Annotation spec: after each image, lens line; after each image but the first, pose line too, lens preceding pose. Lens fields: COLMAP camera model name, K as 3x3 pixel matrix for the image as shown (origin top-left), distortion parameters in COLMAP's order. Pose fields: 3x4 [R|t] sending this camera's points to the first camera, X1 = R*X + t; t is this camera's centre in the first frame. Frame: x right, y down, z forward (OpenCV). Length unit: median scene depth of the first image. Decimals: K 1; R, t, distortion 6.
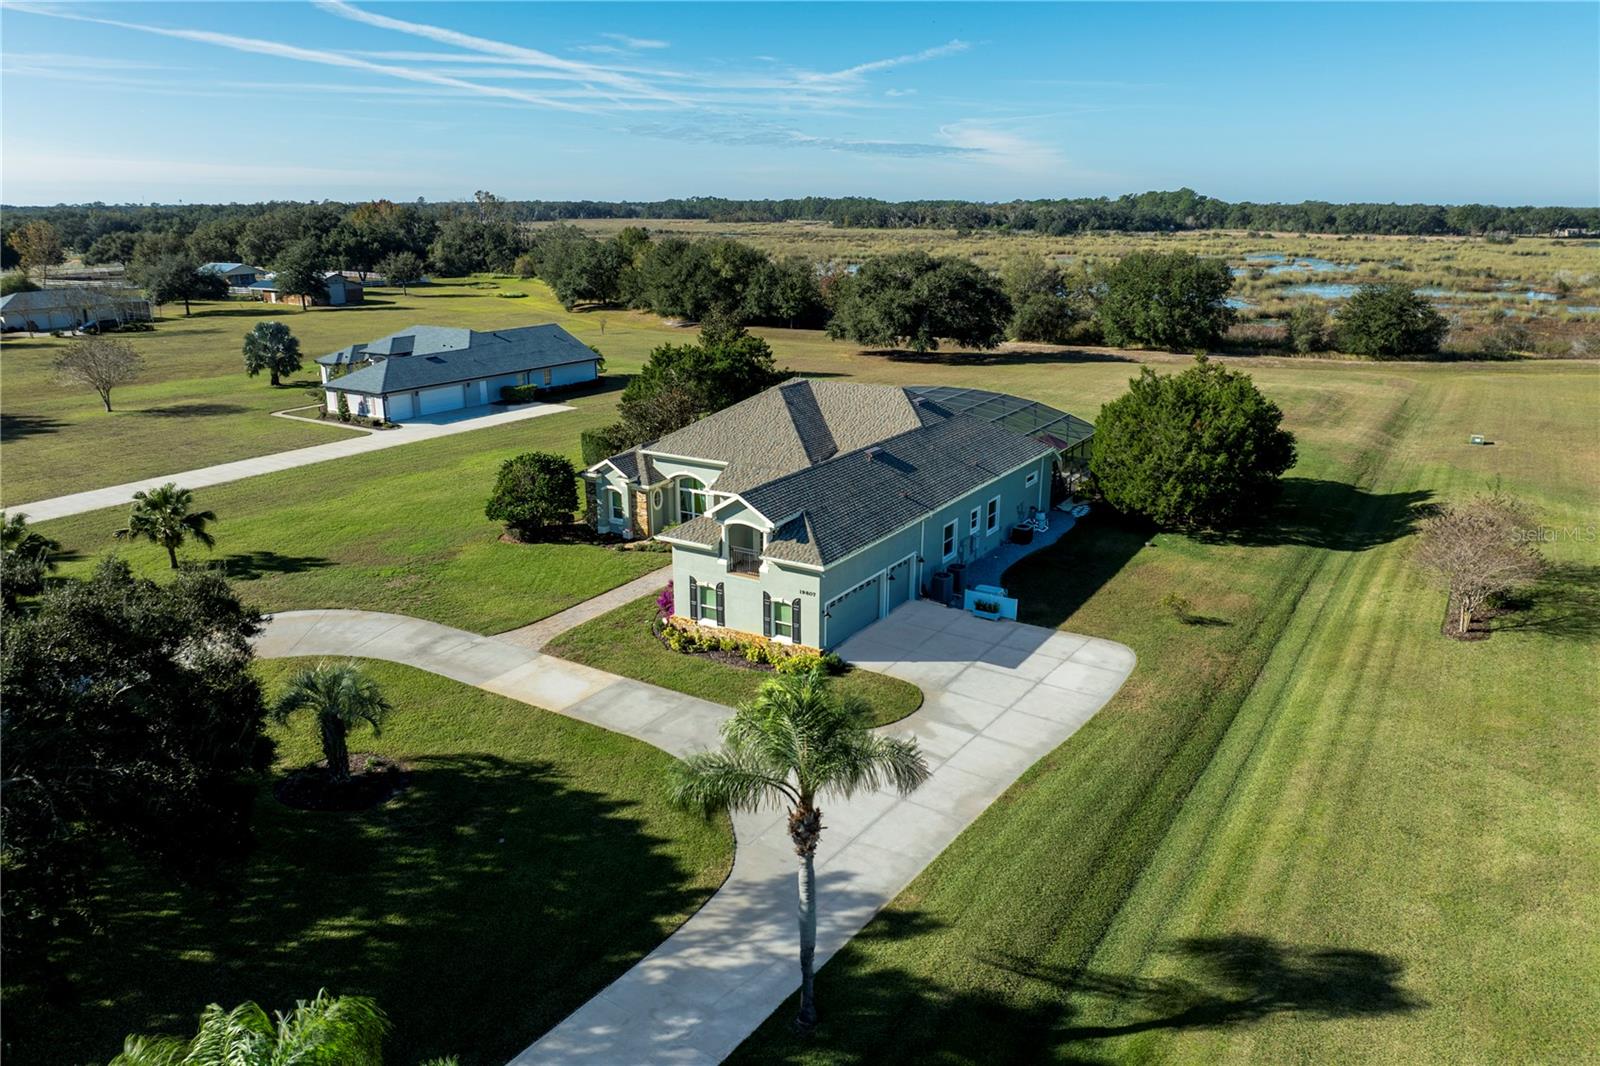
lens RADIAL K [[1132.6, 0, 802.5], [0, 1132.6, 534.1], [0, 0, 1]] dist [-0.045569, 0.011738]
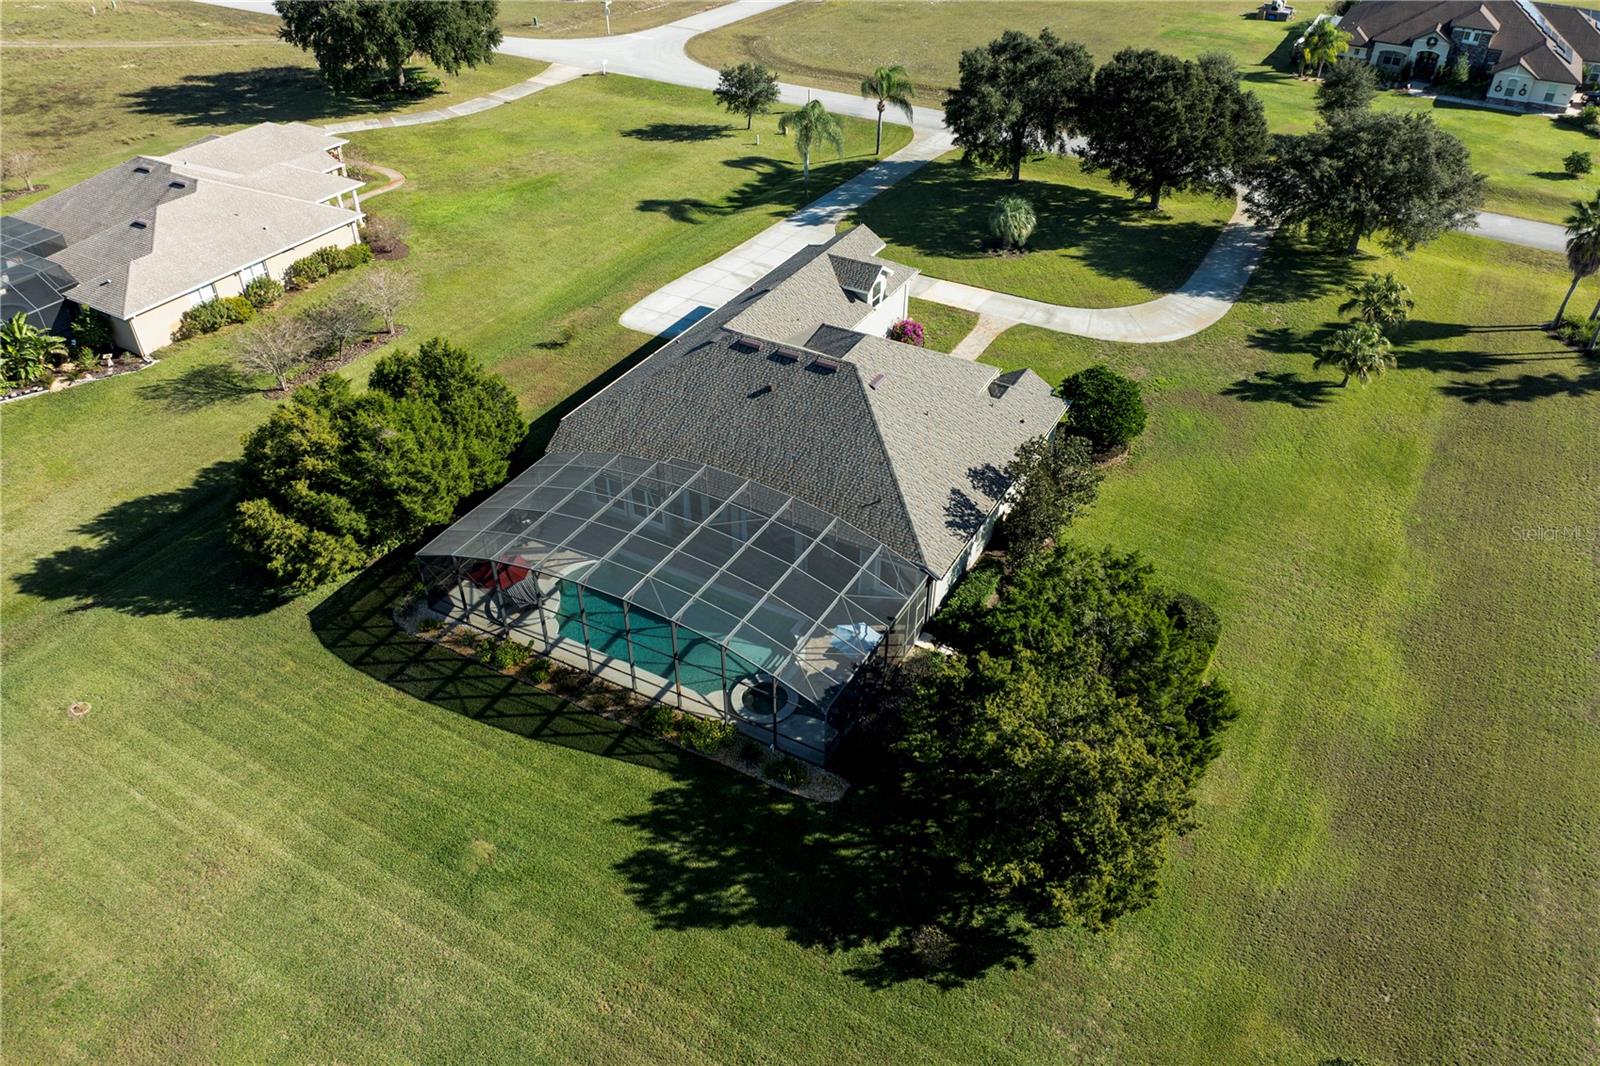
lens RADIAL K [[1132.6, 0, 808.5], [0, 1132.6, 559.8], [0, 0, 1]] dist [-0.045569, 0.011738]
pose [[-0.999249, 0.020246, -0.033030, 0.062925], [-0.015266, 0.577823, 0.816019, -0.793419], [0.035606, 0.815911, -0.577080, 1.715713]]
